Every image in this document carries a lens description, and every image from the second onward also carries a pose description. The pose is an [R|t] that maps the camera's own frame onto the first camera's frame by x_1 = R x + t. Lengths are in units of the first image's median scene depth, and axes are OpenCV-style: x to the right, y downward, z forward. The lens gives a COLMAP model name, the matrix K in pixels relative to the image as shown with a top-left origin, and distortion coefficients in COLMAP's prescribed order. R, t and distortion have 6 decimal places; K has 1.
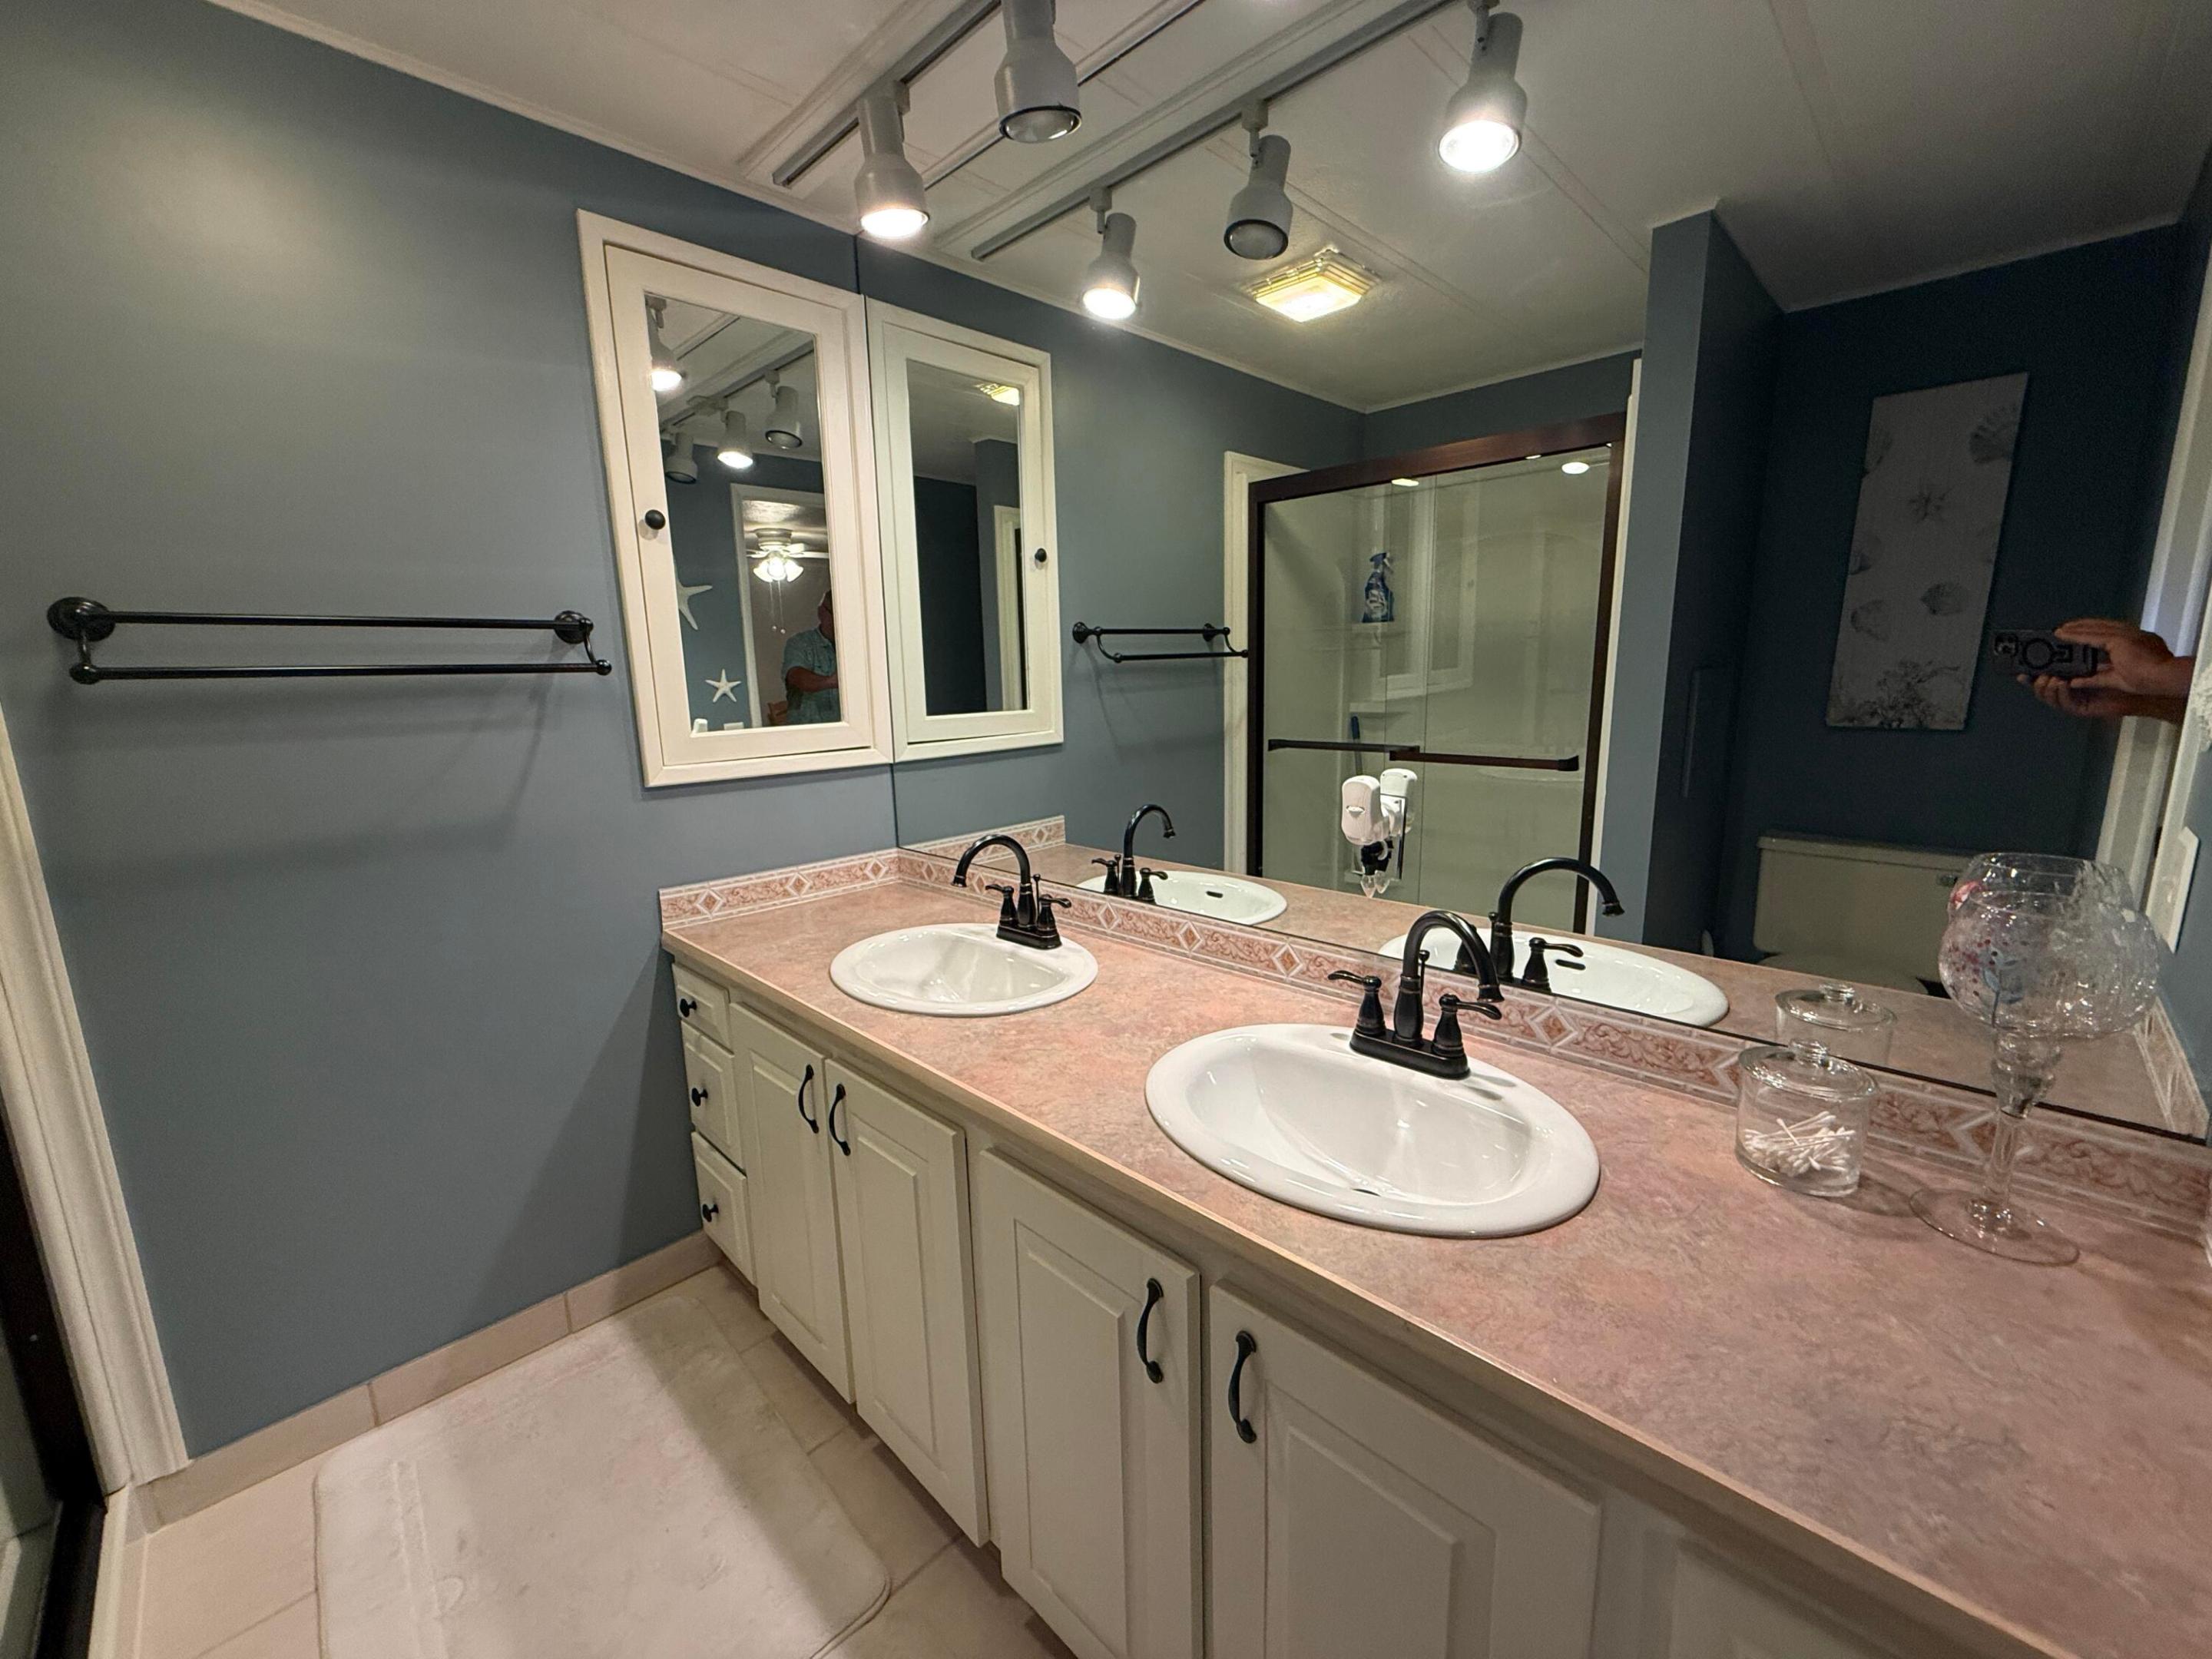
lens RADIAL K [[879.3, 0, 1099.2], [0, 879.3, 833.2], [0, 0, 1]] dist [-0.001640, 0.001018]
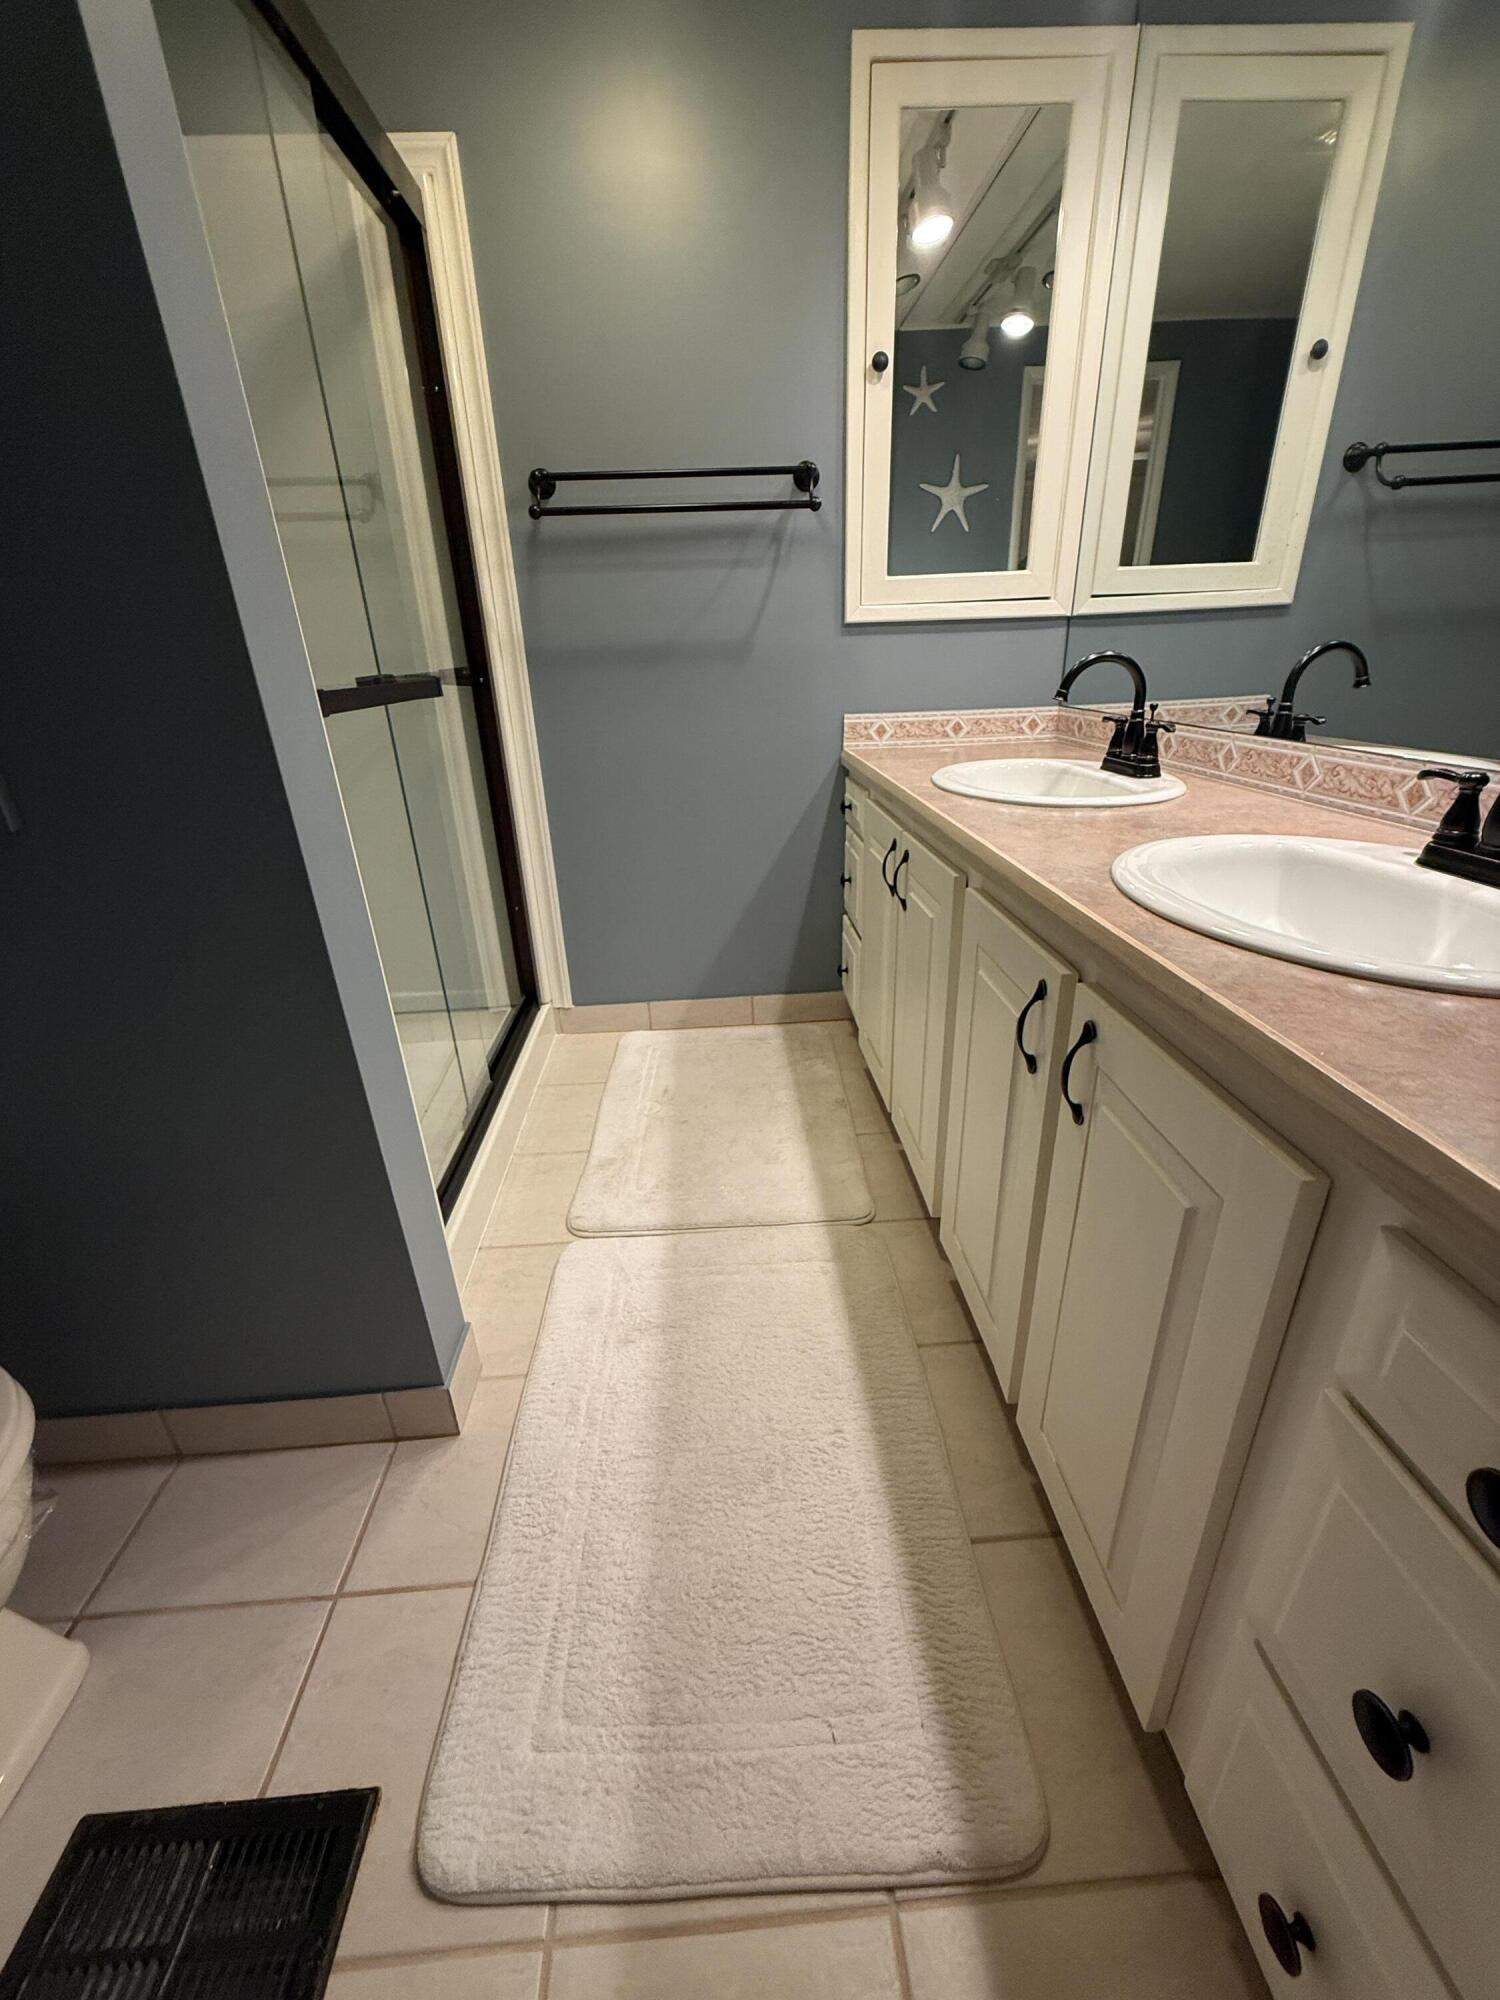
lens RADIAL K [[795.0, 0, 746.5], [0, 795.0, 997.7], [0, 0, 1]] dist [-0.001640, 0.001018]
pose [[0.744919, 0.265413, -0.612088, 0.220071], [-0.104689, 0.952597, 0.285657, 0.155707], [0.658890, -0.148713, 0.737393, 0.009579]]
